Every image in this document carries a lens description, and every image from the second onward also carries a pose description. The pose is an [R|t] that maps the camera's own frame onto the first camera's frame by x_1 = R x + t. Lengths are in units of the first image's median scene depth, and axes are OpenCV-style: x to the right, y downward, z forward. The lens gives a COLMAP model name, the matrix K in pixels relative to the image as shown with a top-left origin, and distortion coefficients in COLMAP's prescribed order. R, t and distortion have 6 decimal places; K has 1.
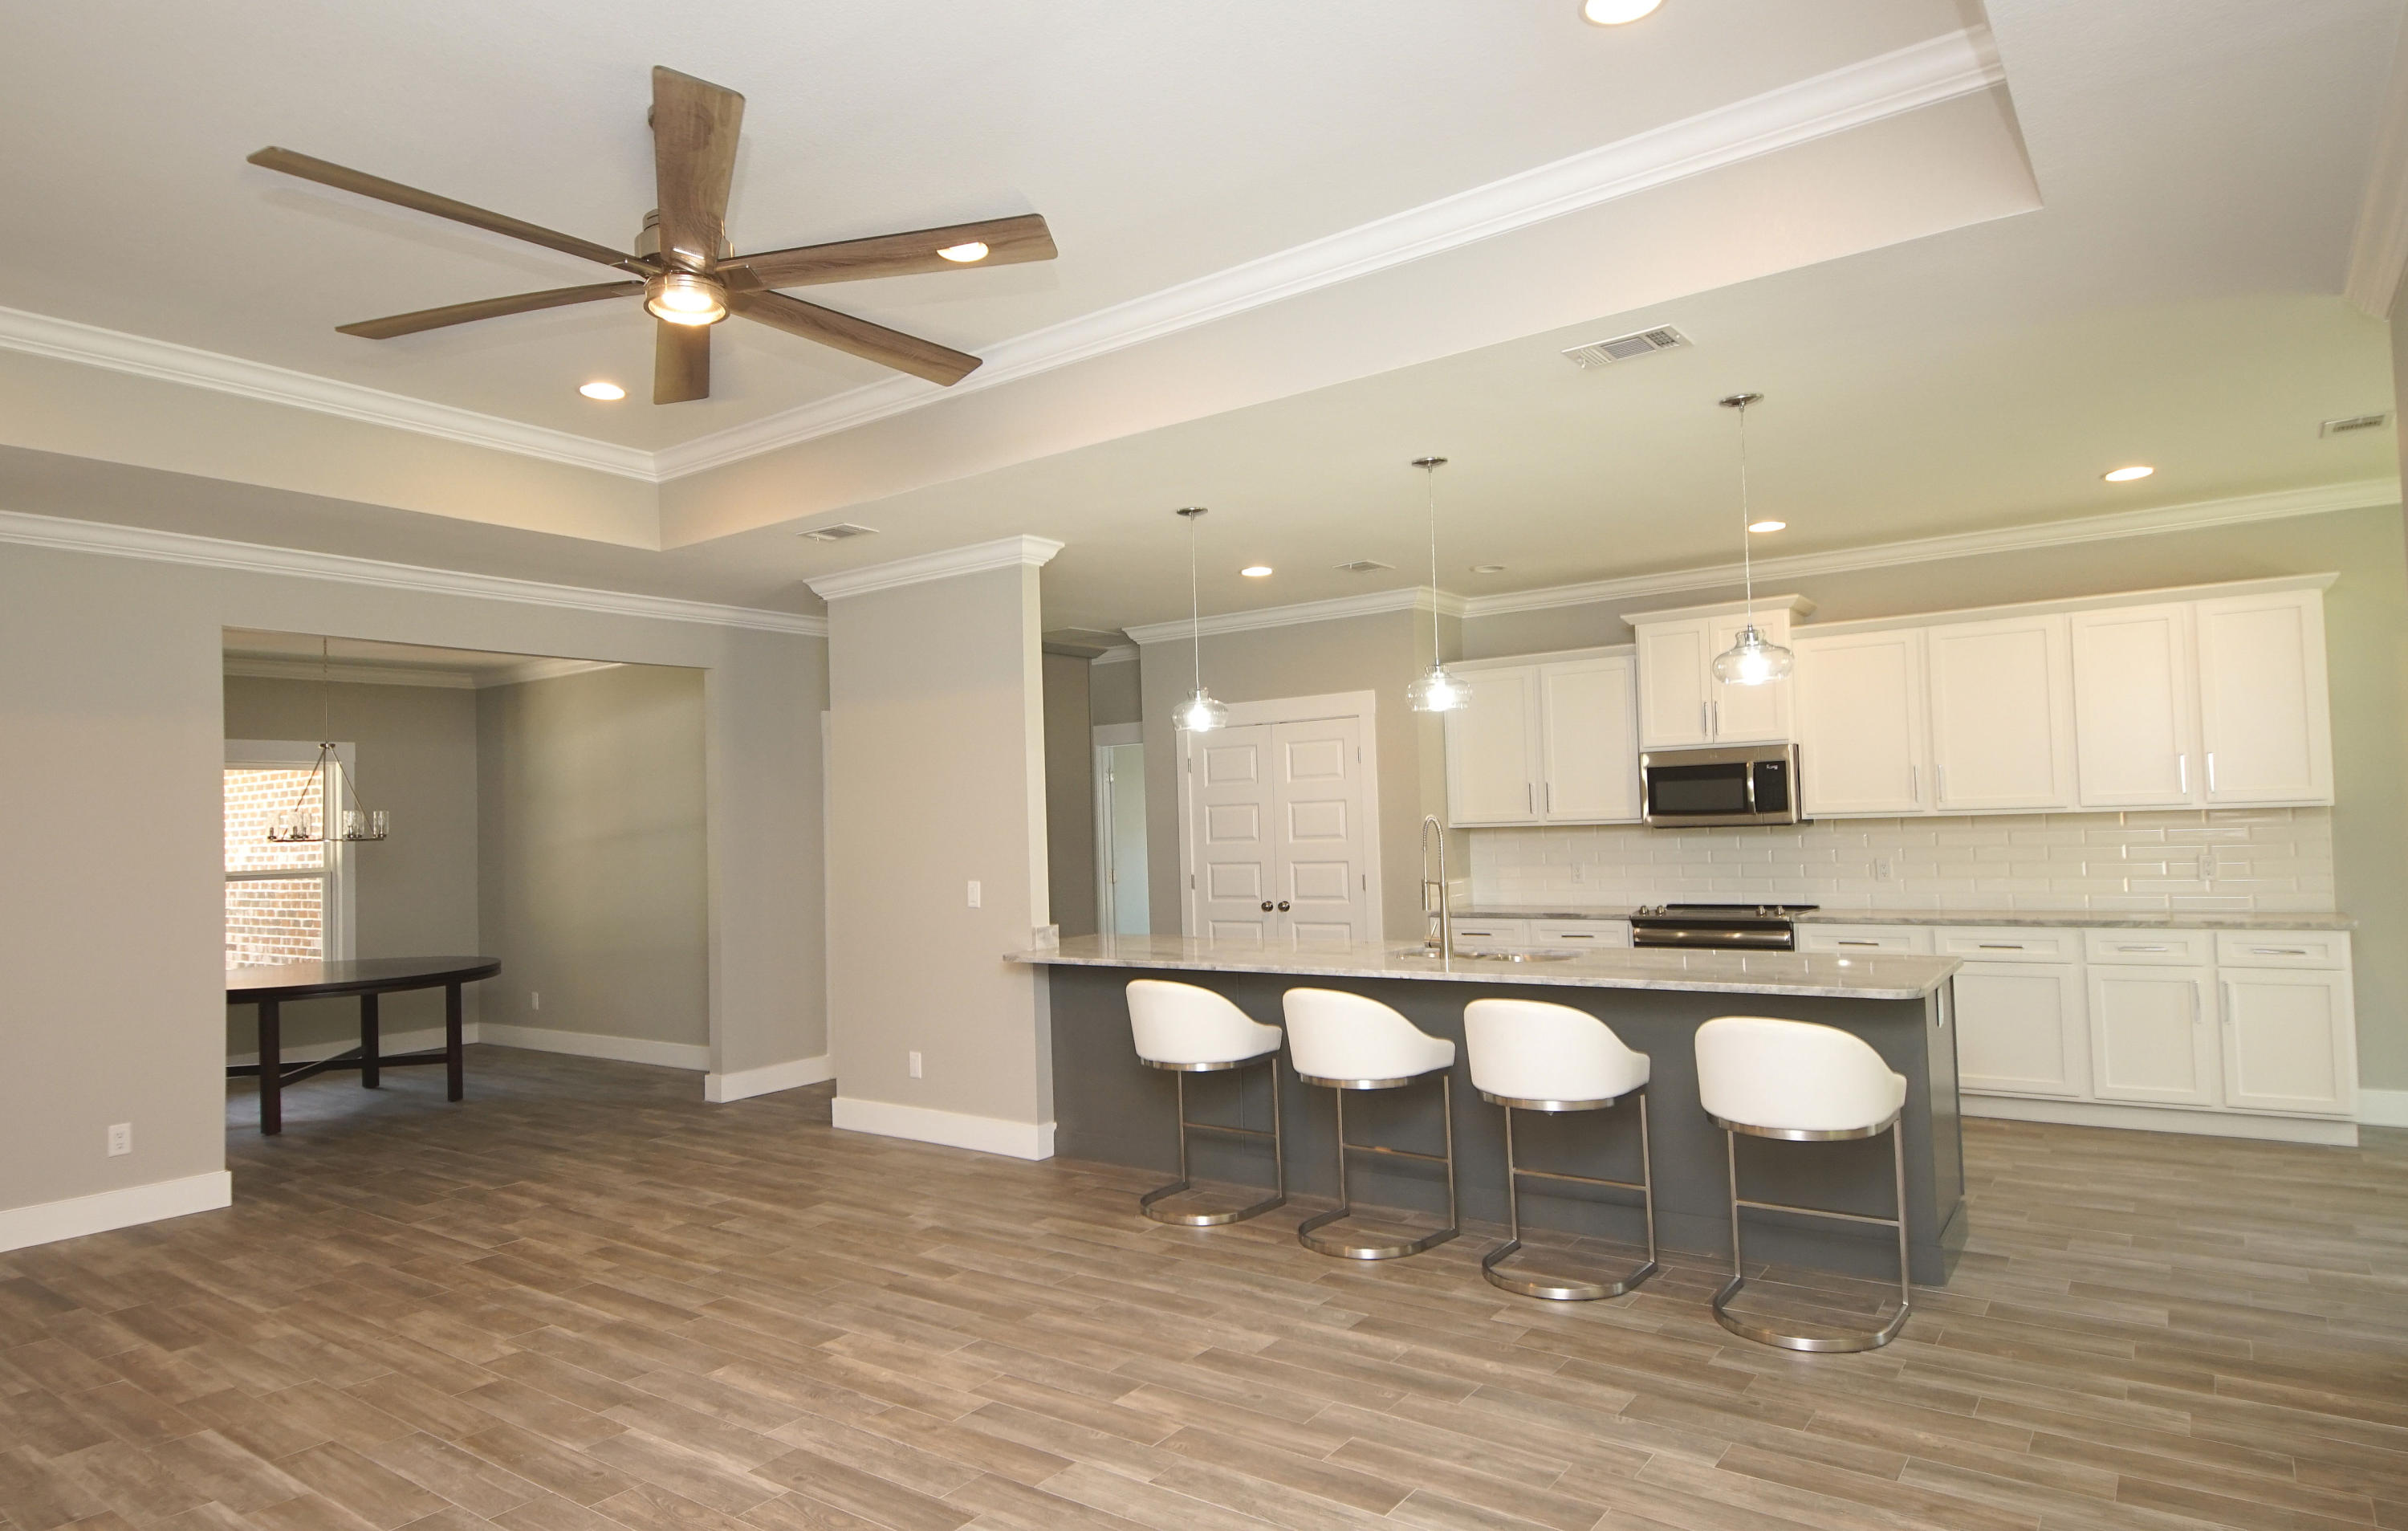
lens RADIAL K [[1388.8, 0, 1148.9], [0, 1388.8, 773.5], [0, 0, 1]] dist [0.024961, -0.023635]
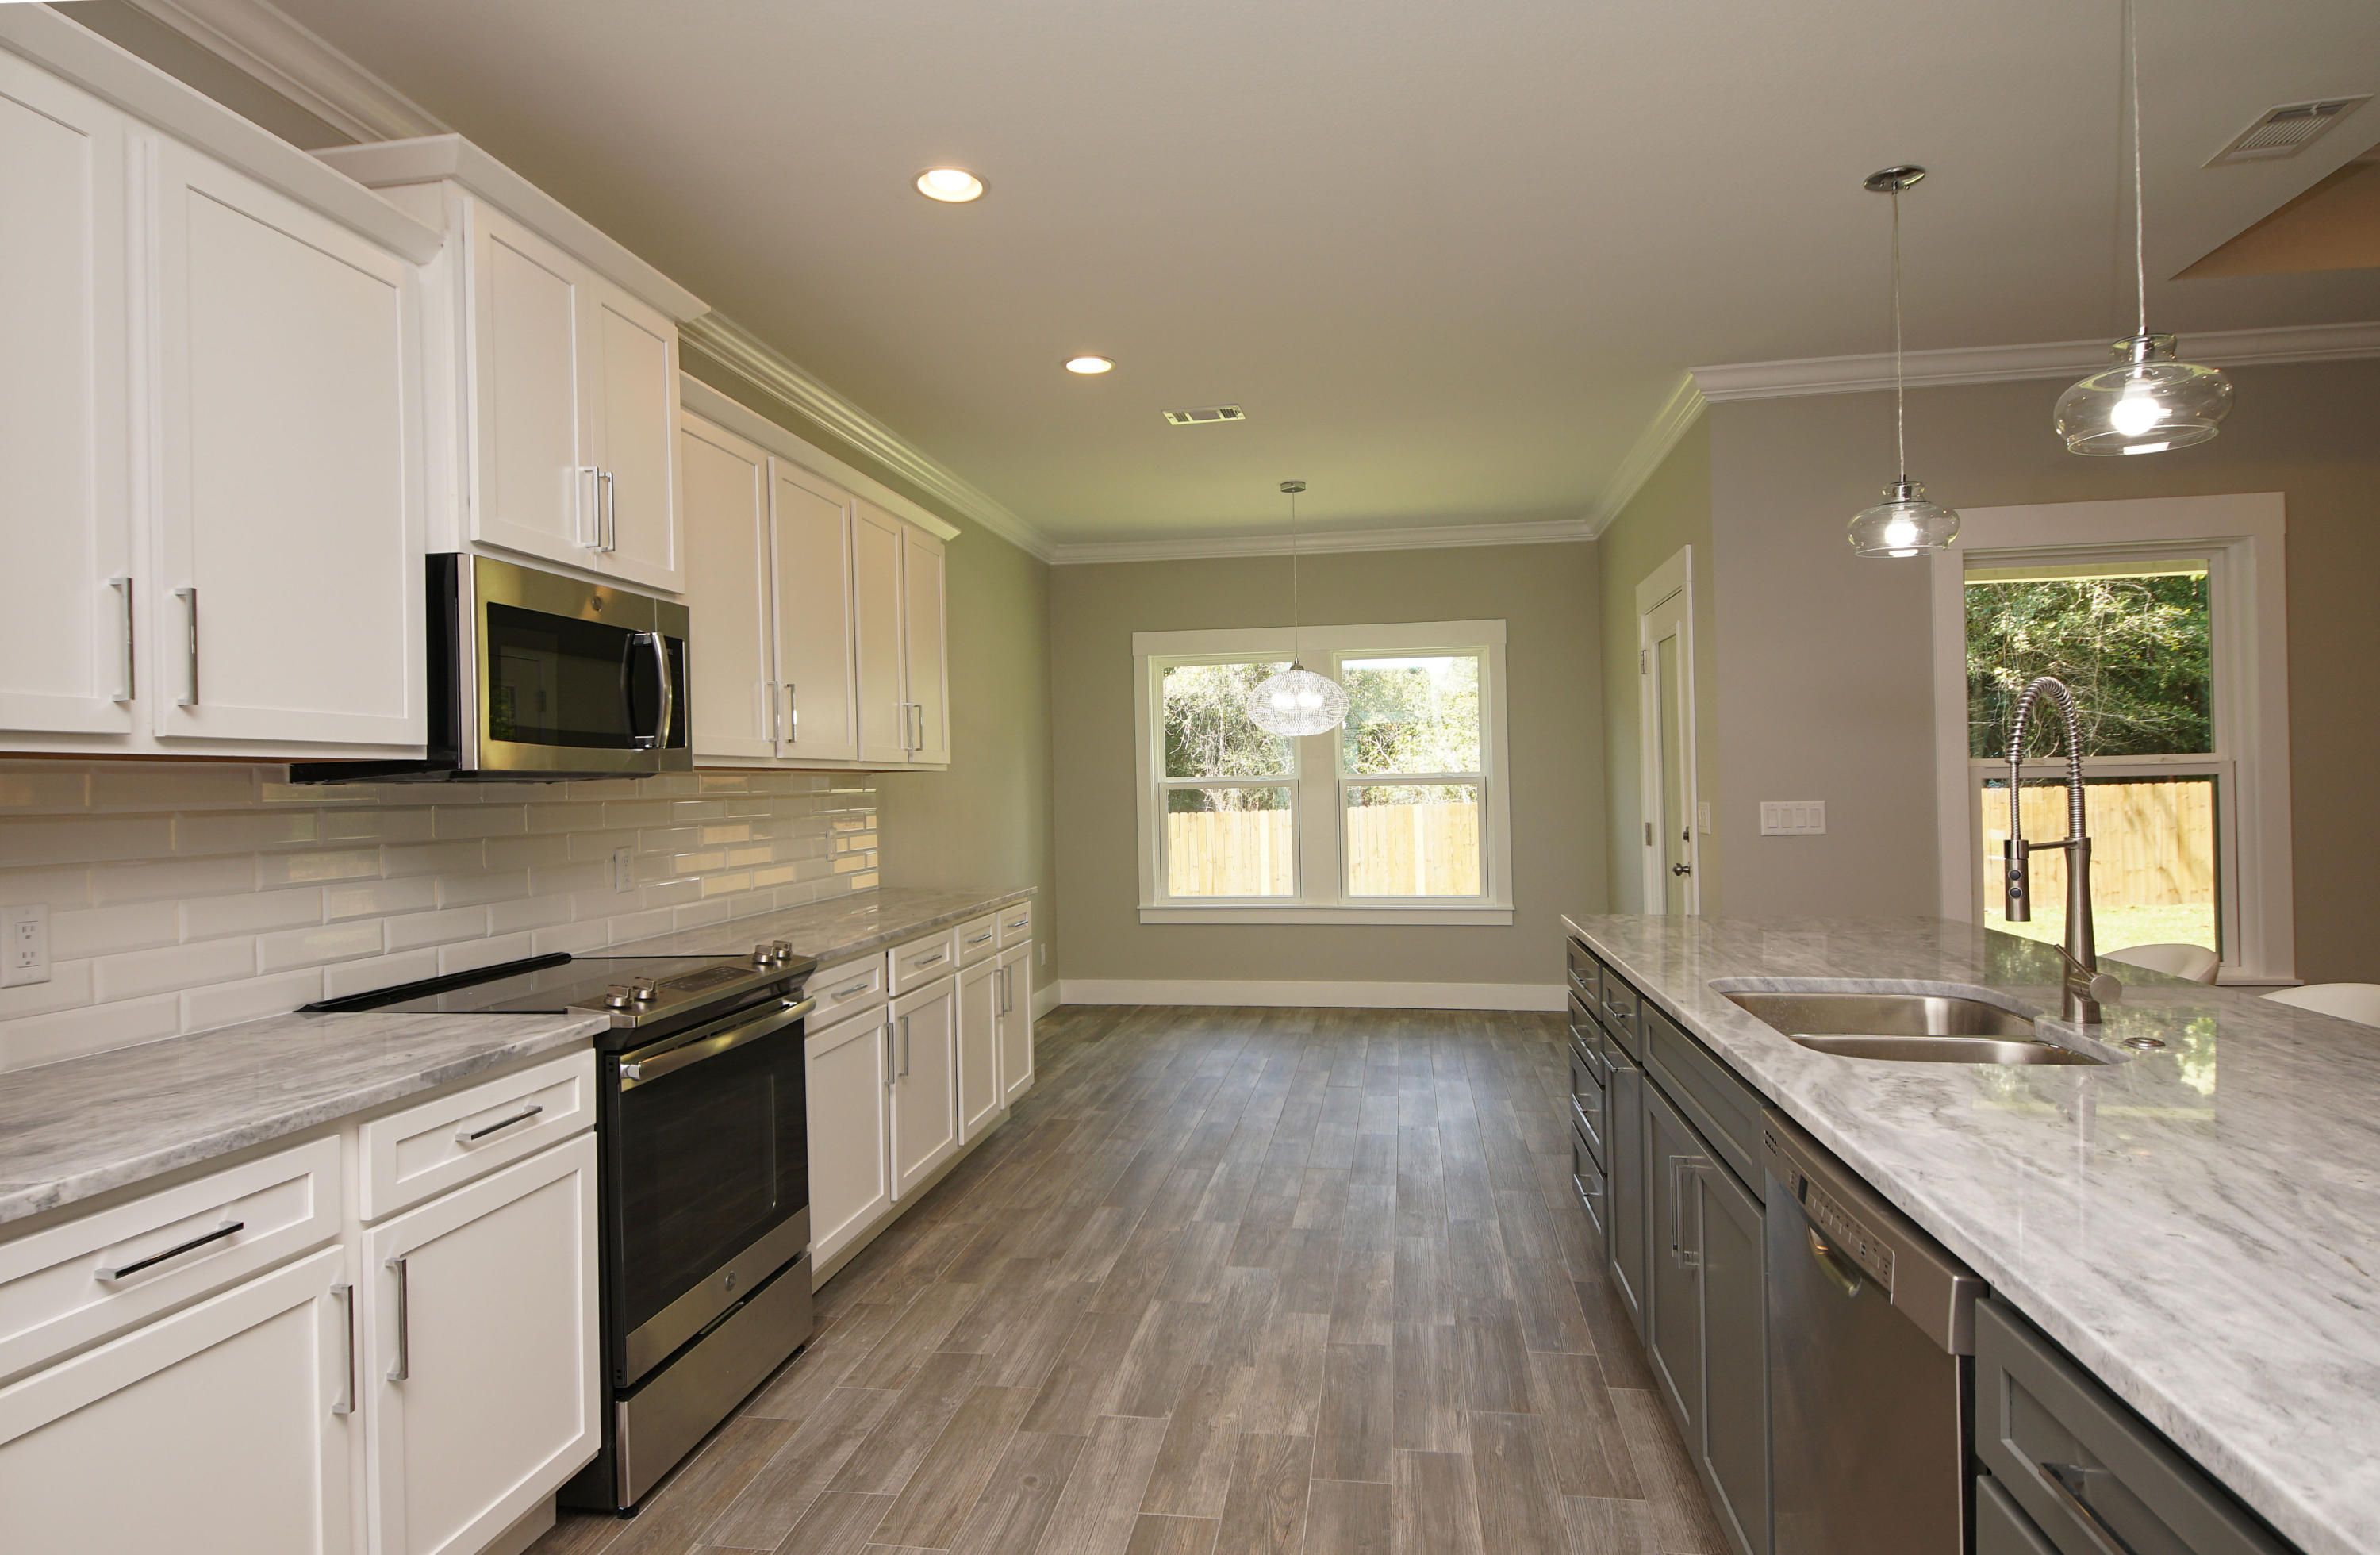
lens RADIAL K [[1319.8, 0, 1177.3], [0, 1319.8, 780.9], [0, 0, 1]] dist [0.027148, -0.026809]
pose [[-0.457065, 0.042011, 0.888440, -0.021544], [-0.001073, 0.998857, -0.047784, 0.082748], [-0.889433, -0.022794, -0.456498, 1.472914]]
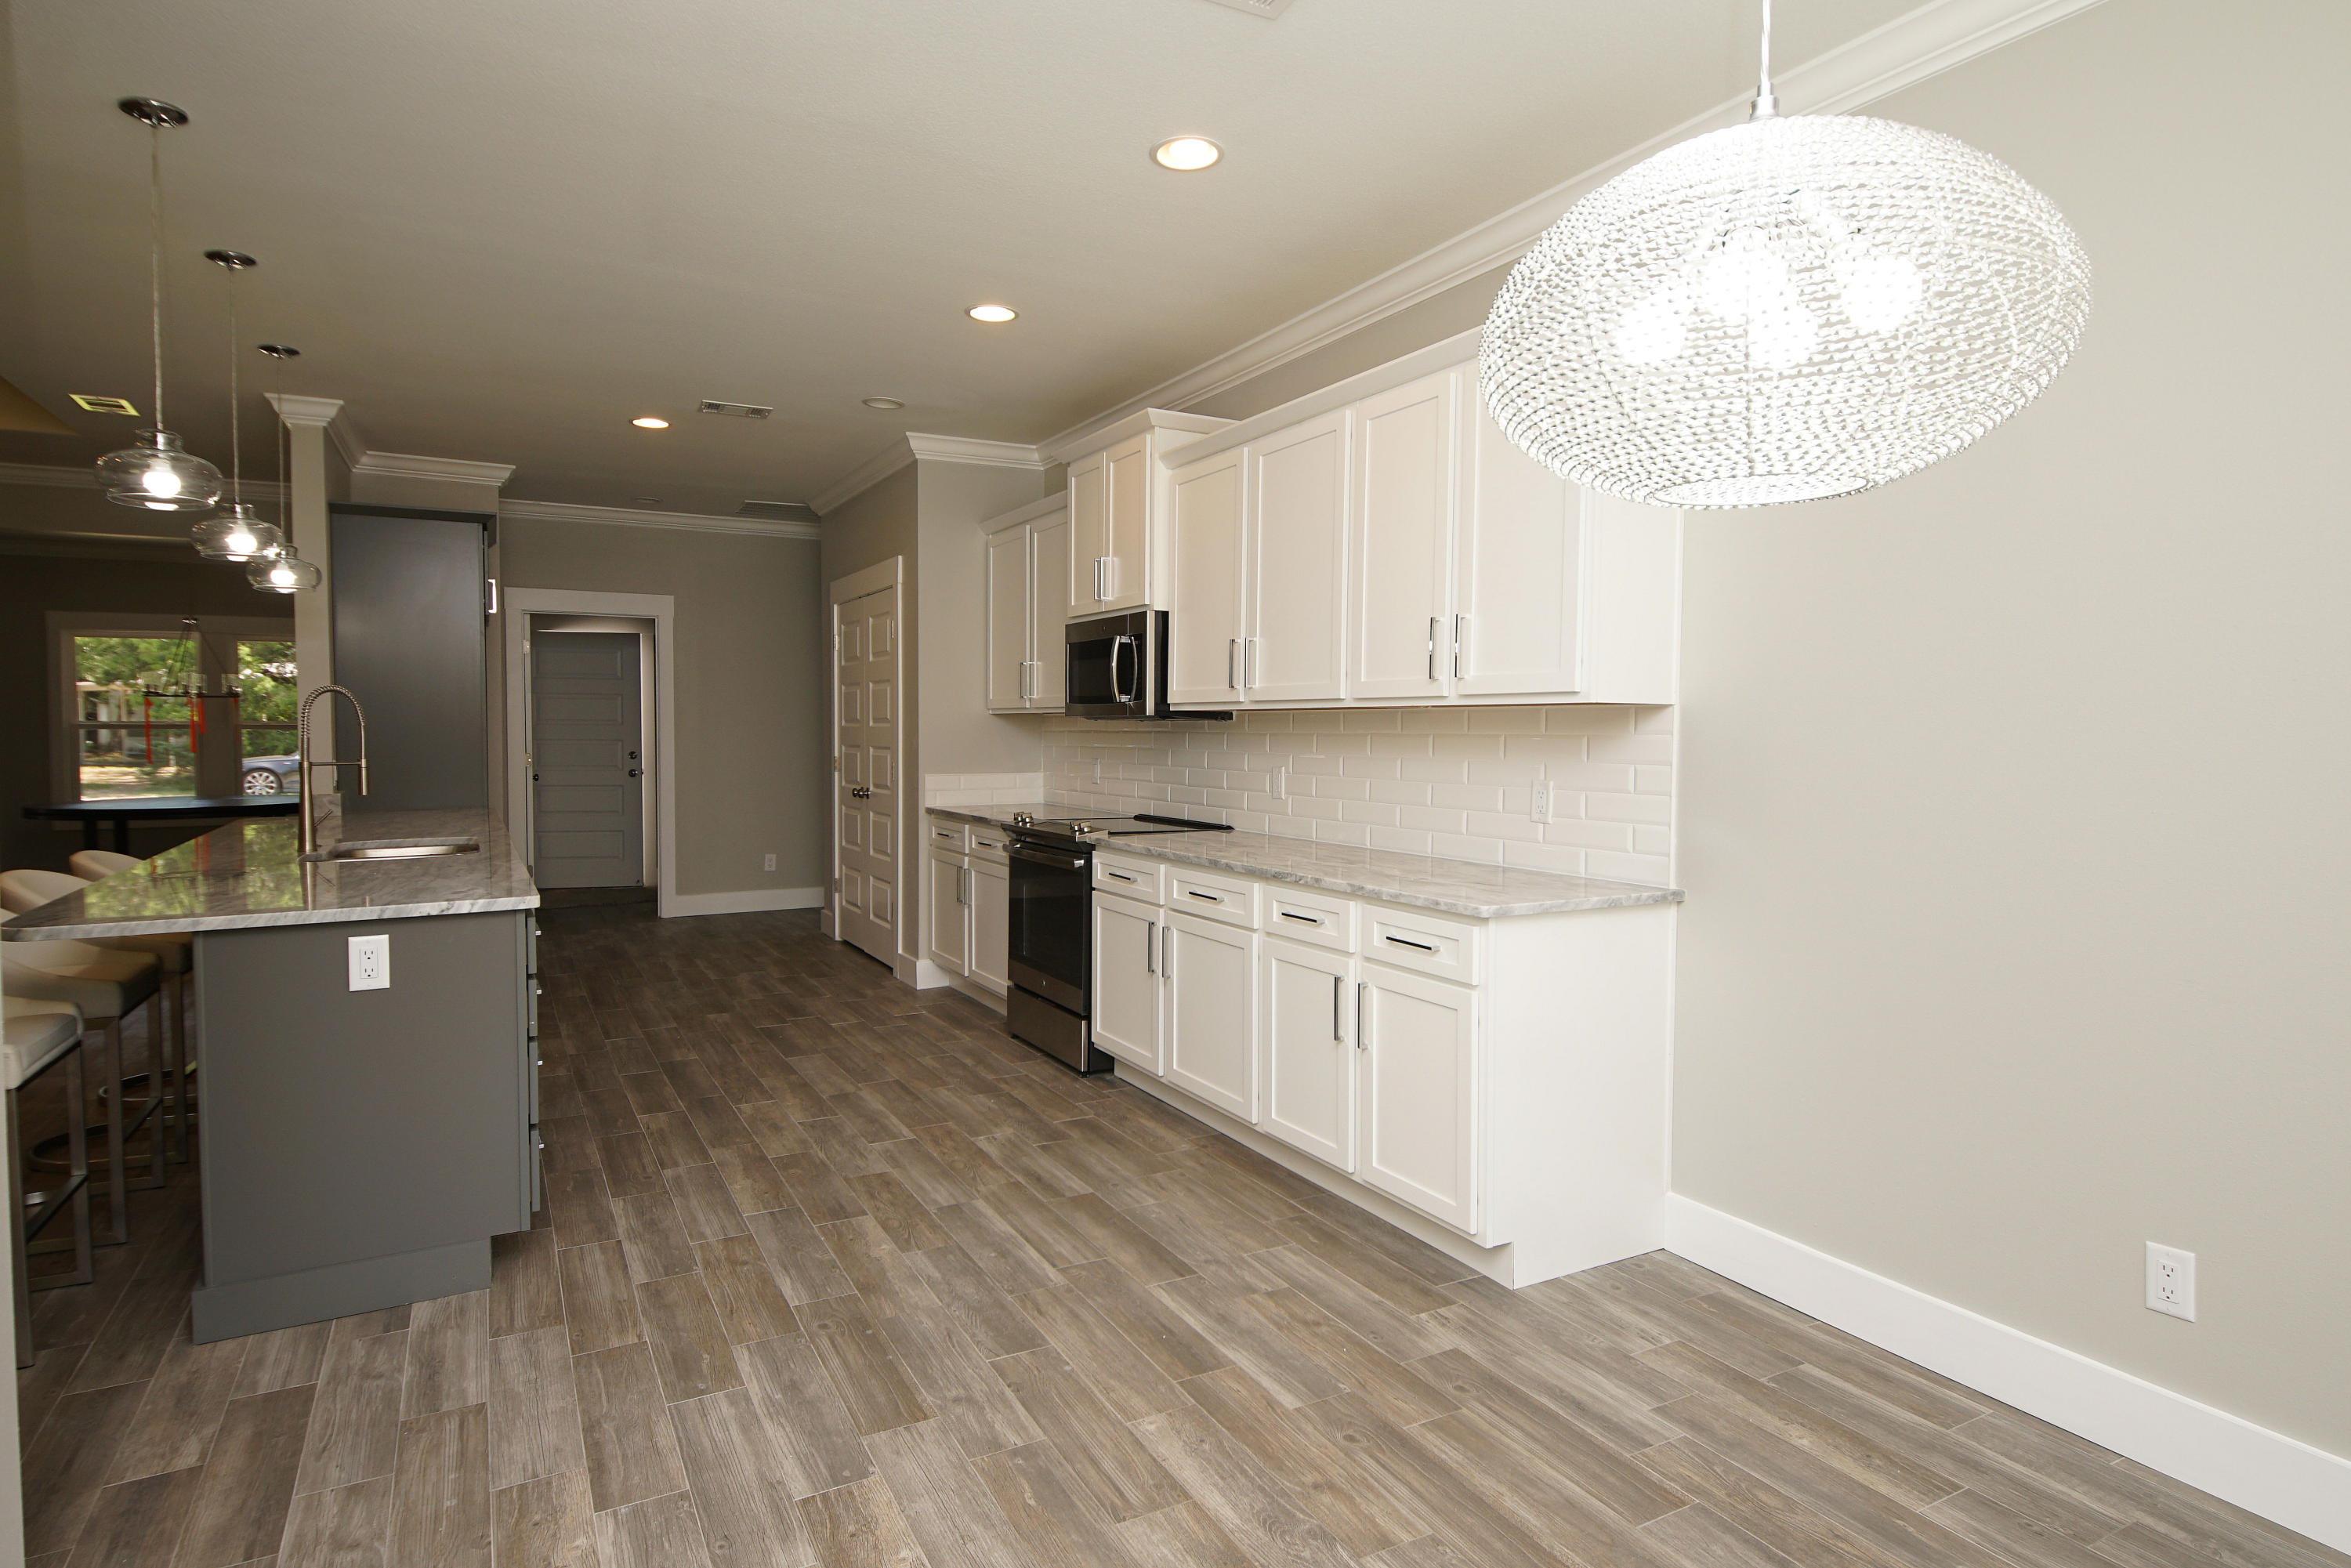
lens RADIAL K [[1260.7, 0, 1161.0], [0, 1260.7, 778.0], [0, 0, 1]] dist [0.029598, -0.027172]
pose [[0.907921, 0.050580, -0.416077, 1.053228], [-0.013286, 0.995666, 0.092047, 0.008000], [0.418930, -0.078043, 0.904659, 0.528297]]
